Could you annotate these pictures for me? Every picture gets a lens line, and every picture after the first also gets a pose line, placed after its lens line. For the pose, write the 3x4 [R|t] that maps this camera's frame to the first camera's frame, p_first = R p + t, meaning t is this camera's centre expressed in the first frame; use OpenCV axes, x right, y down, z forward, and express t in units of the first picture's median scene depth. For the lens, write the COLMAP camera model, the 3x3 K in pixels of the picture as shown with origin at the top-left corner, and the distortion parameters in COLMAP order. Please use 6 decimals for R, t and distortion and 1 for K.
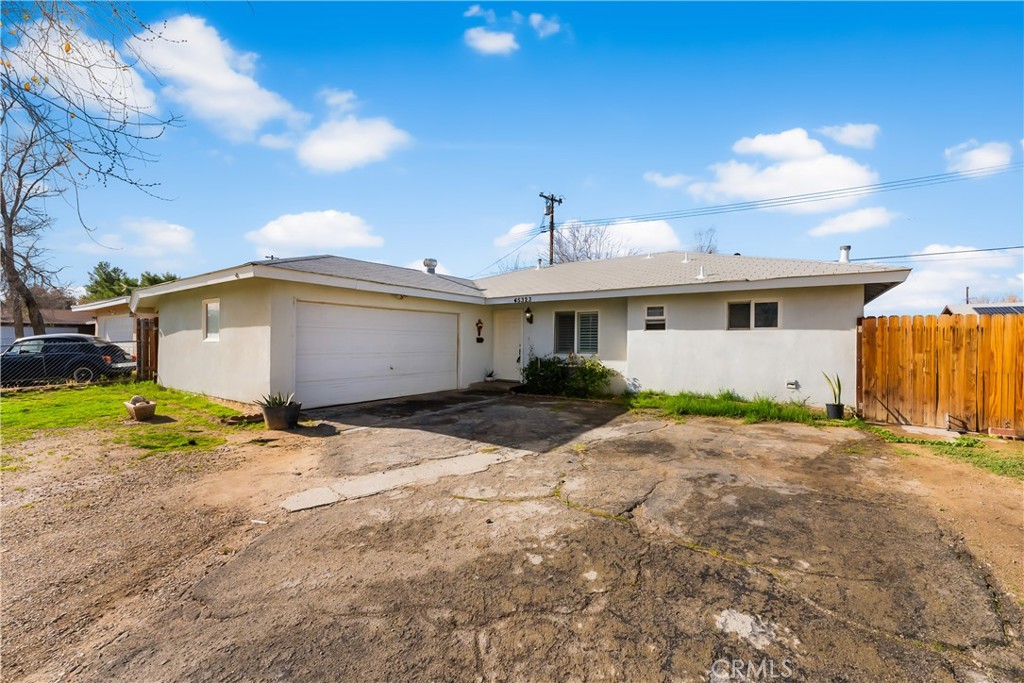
lens RADIAL K [[413.6, 0, 518.0], [0, 413.6, 343.7], [0, 0, 1]] dist [0.000530, -0.000304]
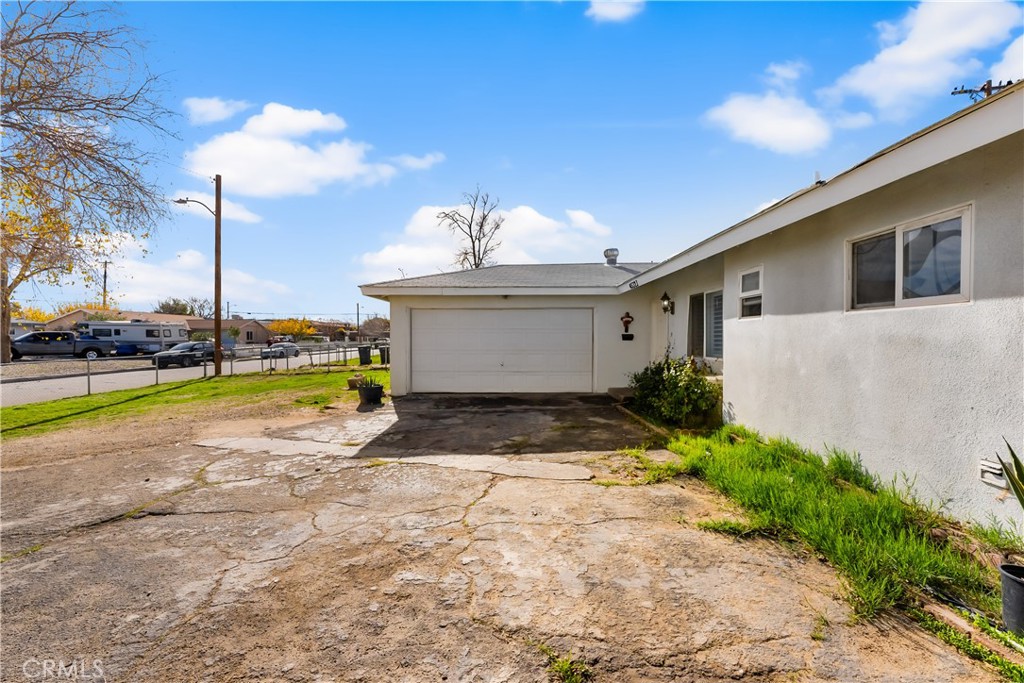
lens RADIAL K [[413.6, 0, 516.2], [0, 413.6, 340.0], [0, 0, 1]] dist [0.000530, -0.000304]
pose [[0.565848, -0.002203, -0.824507, 0.525711], [0.001639, 0.999997, -0.001547, -0.002097], [0.824508, -0.000476, 0.565850, 0.387066]]
